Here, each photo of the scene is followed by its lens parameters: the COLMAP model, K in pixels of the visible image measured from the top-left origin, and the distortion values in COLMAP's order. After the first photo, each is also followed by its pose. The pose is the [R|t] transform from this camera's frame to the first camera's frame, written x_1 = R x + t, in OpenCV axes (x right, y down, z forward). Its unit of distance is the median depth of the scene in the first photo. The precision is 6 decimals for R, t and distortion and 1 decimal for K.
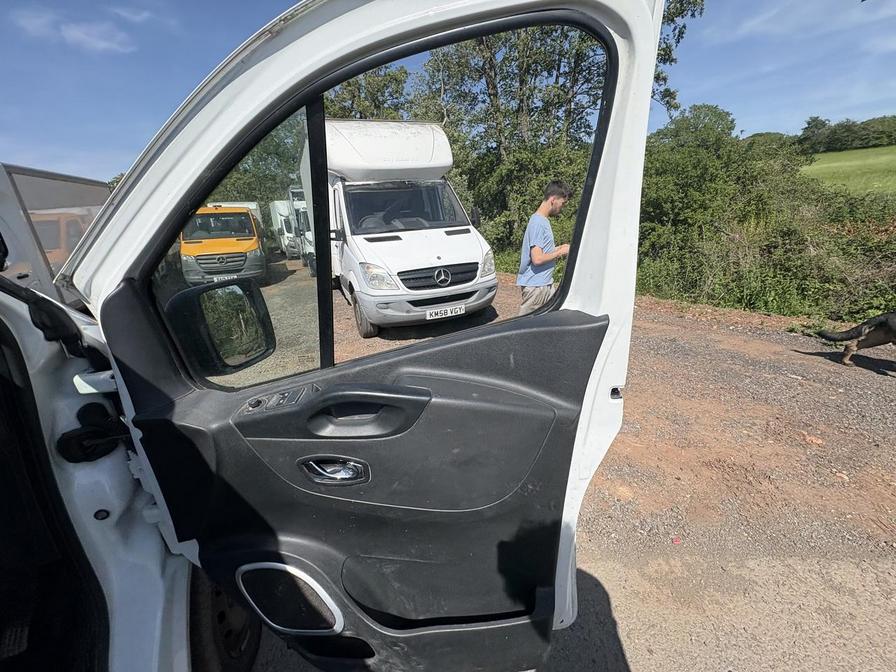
lens RADIAL K [[356.3, 0, 449.0], [0, 356.3, 335.1], [0, 0, 1]] dist [0.000505, 0.000289]
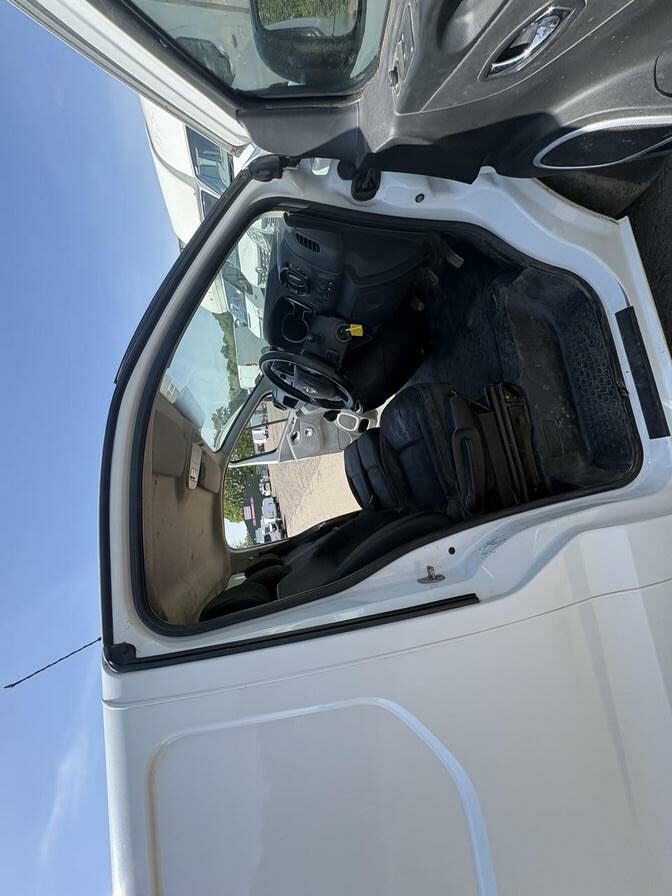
lens RADIAL K [[356.3, 0, 336.0], [0, 356.3, 448.0], [0, 0, 1]] dist [0.000505, 0.000289]
pose [[0.293206, 0.217324, -0.931021, 0.381004], [0.923781, 0.186470, 0.334453, -0.050364], [0.246292, -0.958123, -0.146085, 0.255624]]
